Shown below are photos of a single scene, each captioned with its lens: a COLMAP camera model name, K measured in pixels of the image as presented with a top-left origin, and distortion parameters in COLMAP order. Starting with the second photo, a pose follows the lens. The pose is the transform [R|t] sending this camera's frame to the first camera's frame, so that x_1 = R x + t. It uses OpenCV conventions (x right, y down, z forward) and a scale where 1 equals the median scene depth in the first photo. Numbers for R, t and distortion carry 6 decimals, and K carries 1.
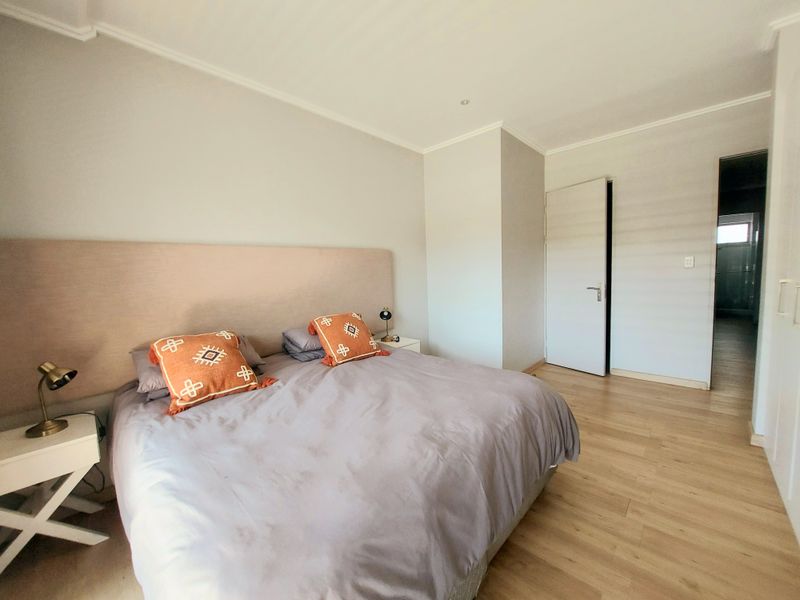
lens RADIAL K [[320.3, 0, 400.0], [0, 320.3, 302.0], [0, 0, 1]] dist [-0.010783, 0.000600]
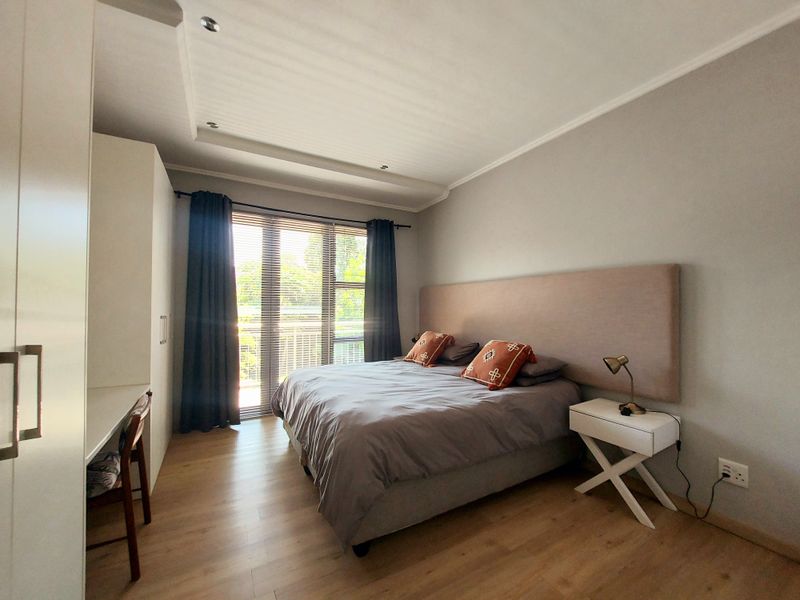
lens RADIAL K [[320.3, 0, 400.0], [0, 320.3, 302.0], [0, 0, 1]] dist [-0.010783, 0.000600]
pose [[-0.298829, 0.033356, -0.953723, 1.195278], [-0.068746, 0.996040, 0.056376, -0.166091], [0.951827, 0.082412, -0.295353, 1.278805]]
